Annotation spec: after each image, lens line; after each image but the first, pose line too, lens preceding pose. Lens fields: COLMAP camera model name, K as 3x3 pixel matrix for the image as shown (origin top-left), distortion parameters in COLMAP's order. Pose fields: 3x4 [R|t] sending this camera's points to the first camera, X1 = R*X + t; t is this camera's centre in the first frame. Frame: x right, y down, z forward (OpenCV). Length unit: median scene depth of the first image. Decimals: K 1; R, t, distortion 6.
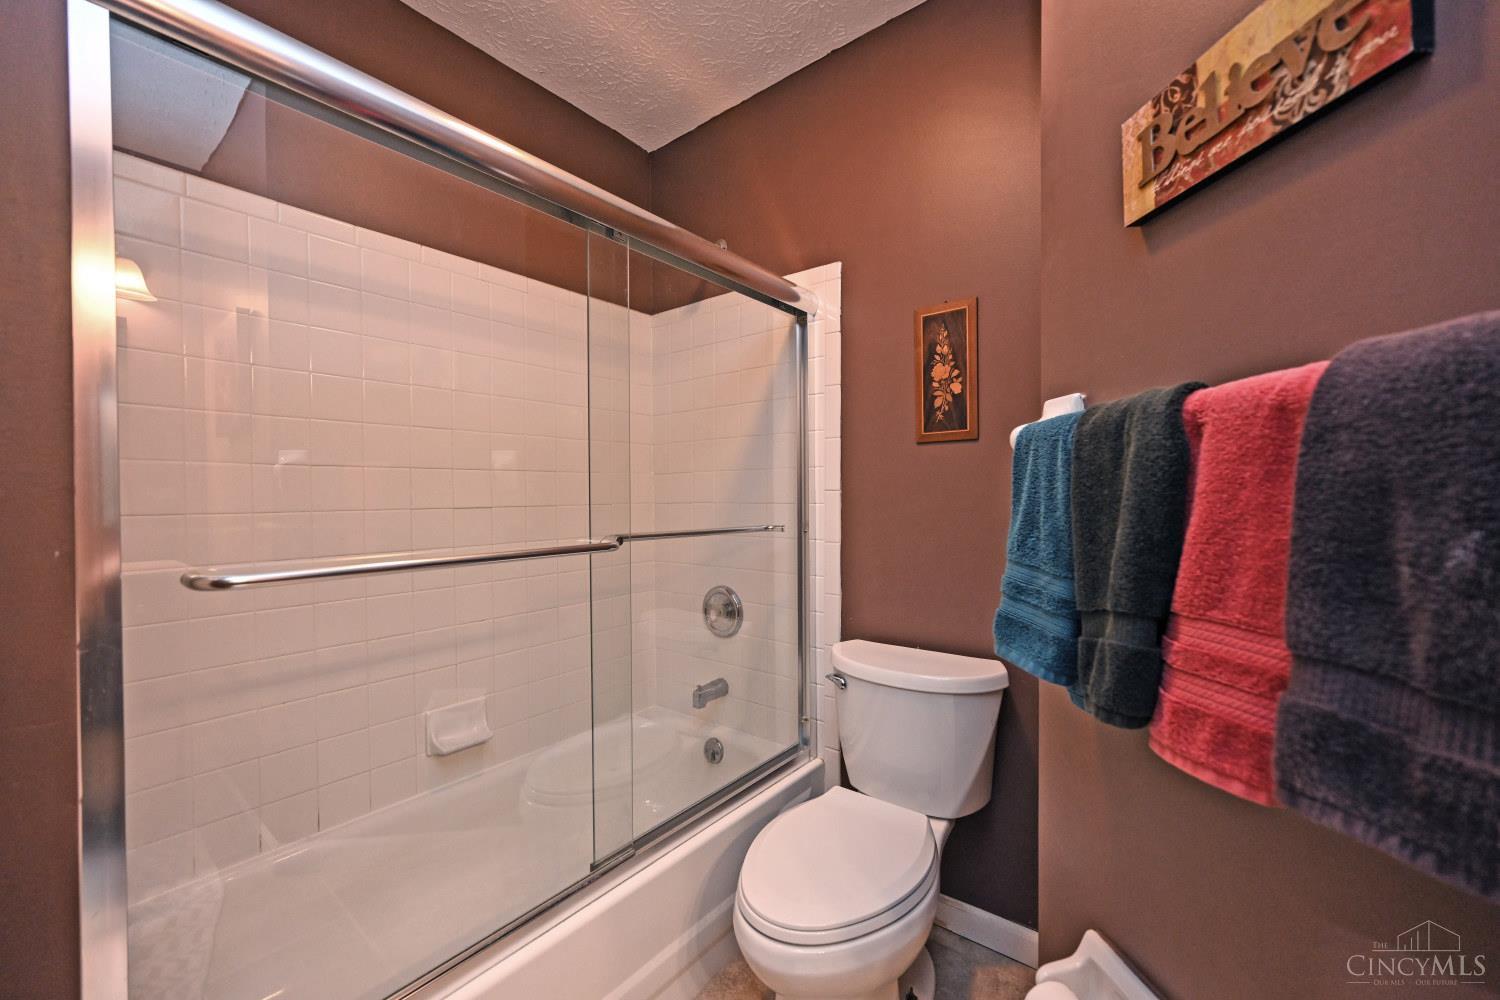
lens RADIAL K [[602.3, 0, 747.3], [0, 602.3, 503.4], [0, 0, 1]] dist [-0.001265, 0.000334]
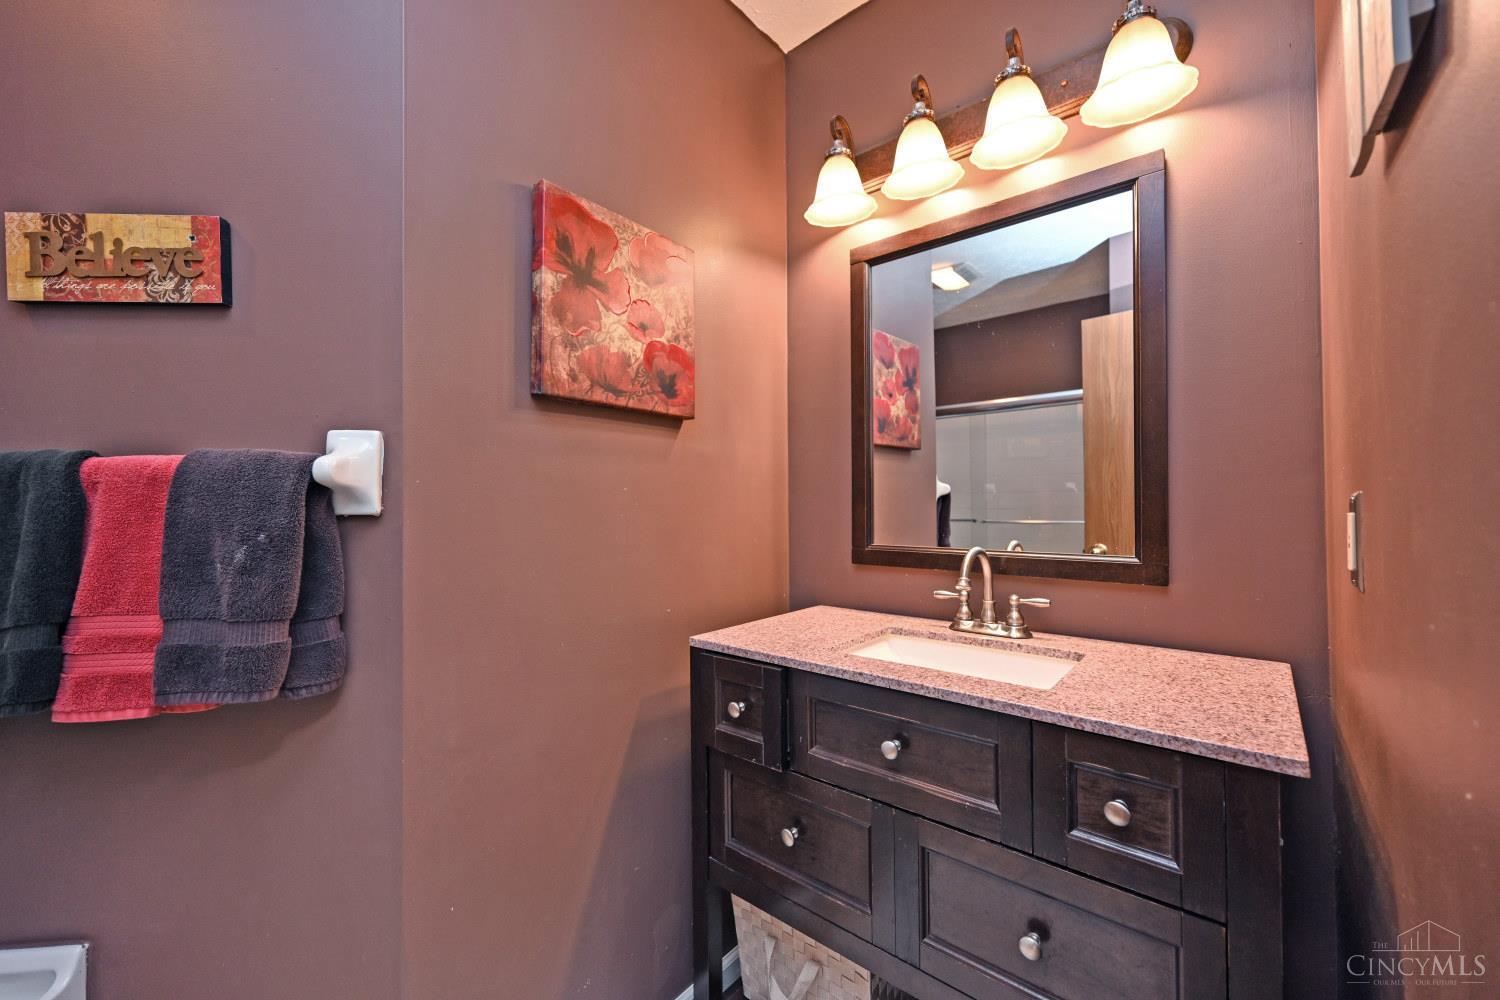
lens RADIAL K [[602.3, 0, 747.3], [0, 602.3, 503.4], [0, 0, 1]] dist [-0.001265, 0.000334]
pose [[0.051836, 0.016884, 0.998513, -0.613311], [0.025317, 0.999514, -0.018215, -0.014888], [-0.998335, 0.026223, 0.051384, -0.642470]]
